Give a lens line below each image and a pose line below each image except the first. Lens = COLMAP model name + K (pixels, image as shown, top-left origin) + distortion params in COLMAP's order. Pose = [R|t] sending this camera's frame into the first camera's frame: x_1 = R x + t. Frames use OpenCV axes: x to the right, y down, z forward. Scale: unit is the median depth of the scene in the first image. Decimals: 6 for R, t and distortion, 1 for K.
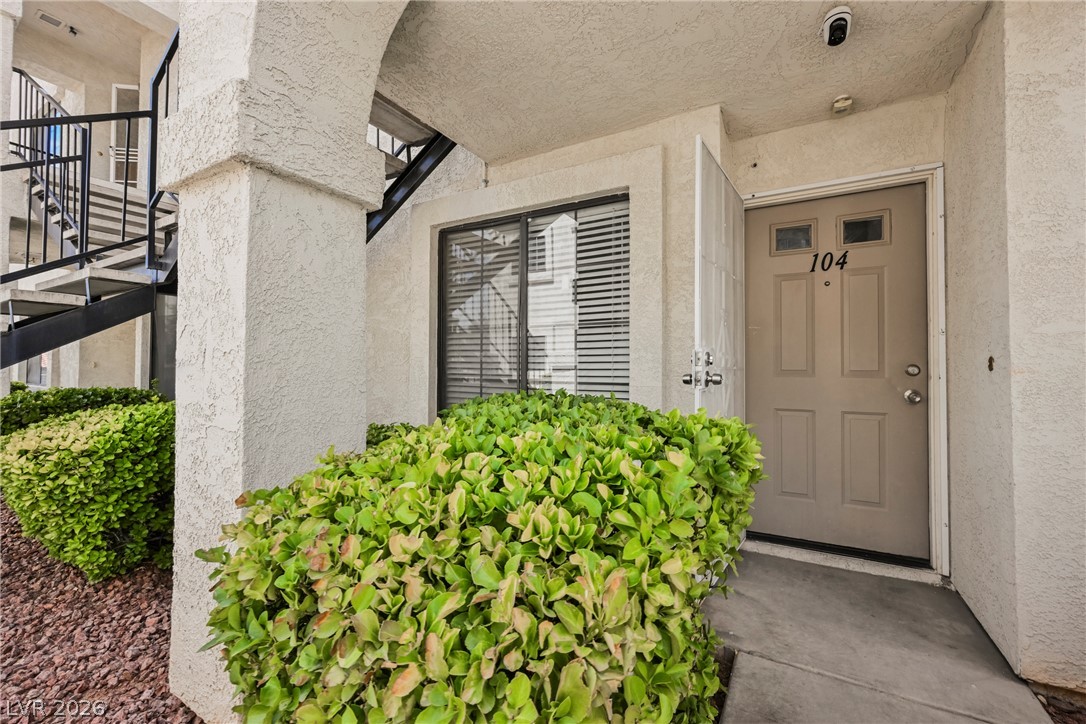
lens RADIAL K [[431.5, 0, 547.7], [0, 431.5, 360.7], [0, 0, 1]] dist [0.000926, 0.000626]
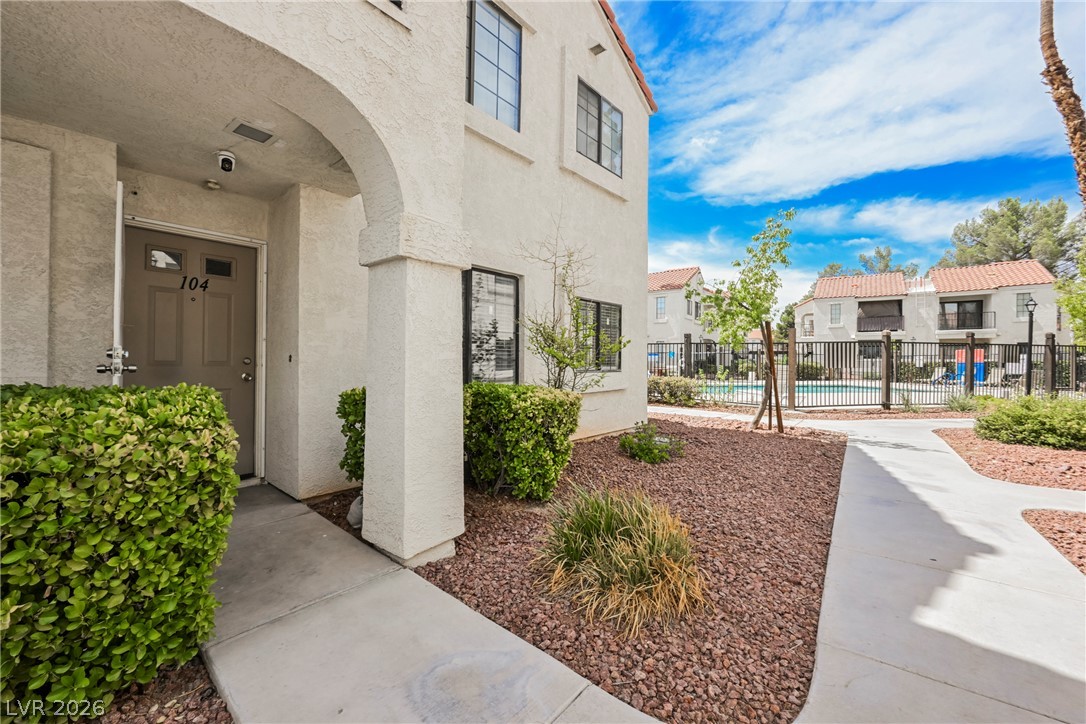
lens RADIAL K [[431.5, 0, 547.7], [0, 431.5, 360.7], [0, 0, 1]] dist [0.000926, 0.000626]
pose [[0.177286, -0.000080, 0.984159, -0.595970], [-0.027202, 0.999618, 0.004982, -0.020264], [-0.983783, -0.027654, 0.177216, -0.435391]]
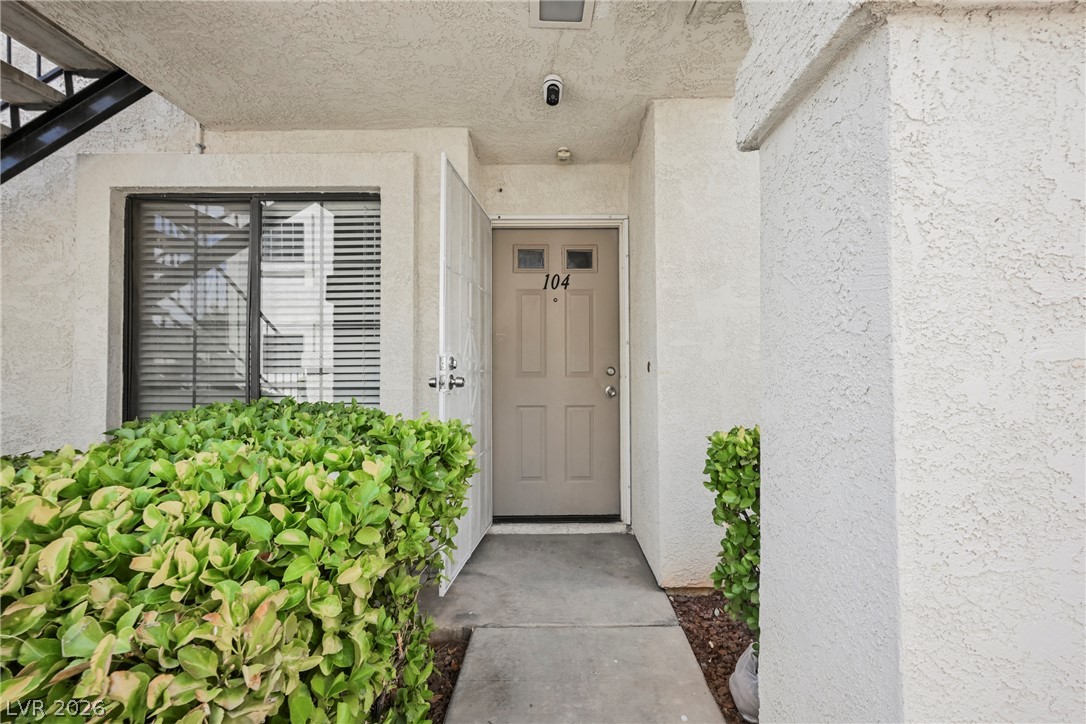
lens RADIAL K [[423.5, 0, 541.8], [0, 423.5, 362.1], [0, 0, 1]] dist [-0.000224, 0.000464]
pose [[0.880731, 0.000602, 0.473617, 0.060014], [-0.001589, 0.999997, 0.001684, -0.007993], [-0.473614, -0.002236, 0.880730, -0.027475]]
